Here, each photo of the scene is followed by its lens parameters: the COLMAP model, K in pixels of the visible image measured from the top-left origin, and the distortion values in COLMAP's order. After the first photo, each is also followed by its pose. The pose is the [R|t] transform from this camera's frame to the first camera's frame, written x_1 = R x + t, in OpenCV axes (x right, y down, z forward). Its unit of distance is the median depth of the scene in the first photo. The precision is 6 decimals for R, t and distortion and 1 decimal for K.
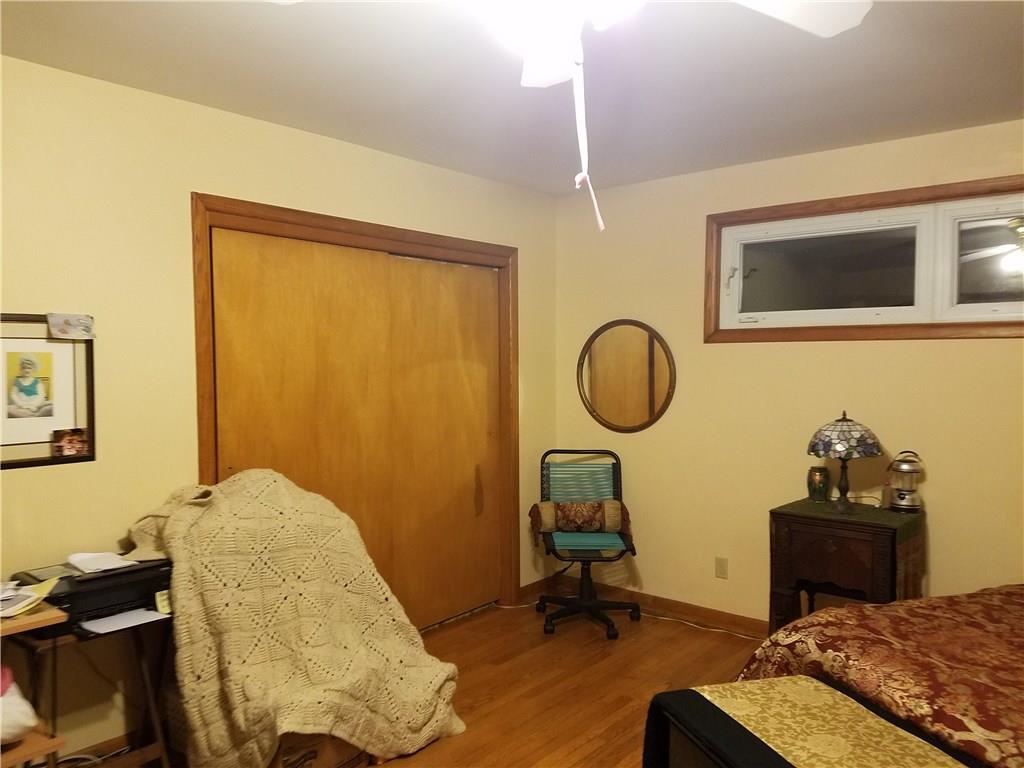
lens RADIAL K [[806.3, 0, 510.9], [0, 806.3, 387.4], [0, 0, 1]] dist [0.086953, -0.084695]
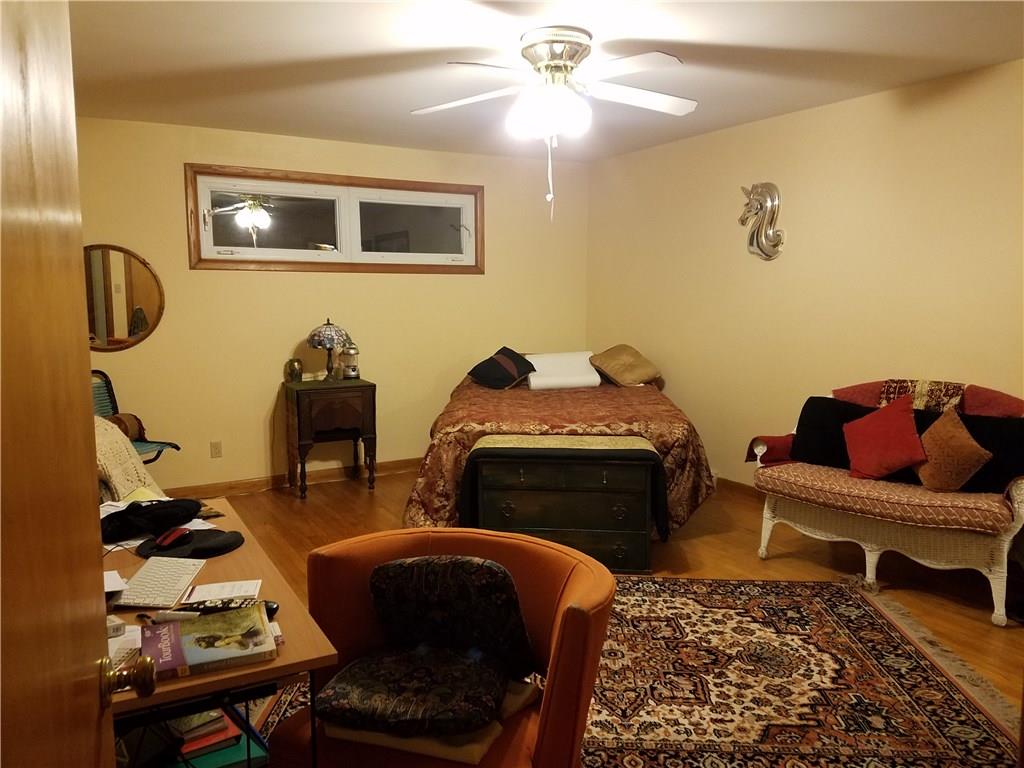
lens RADIAL K [[806.3, 0, 516.1], [0, 806.3, 383.6], [0, 0, 1]] dist [0.086953, -0.084695]
pose [[0.353361, -0.098175, 0.930321, -0.752154], [0.034697, 0.995169, 0.091839, 0.020168], [-0.934843, -0.000173, 0.355061, 0.109717]]
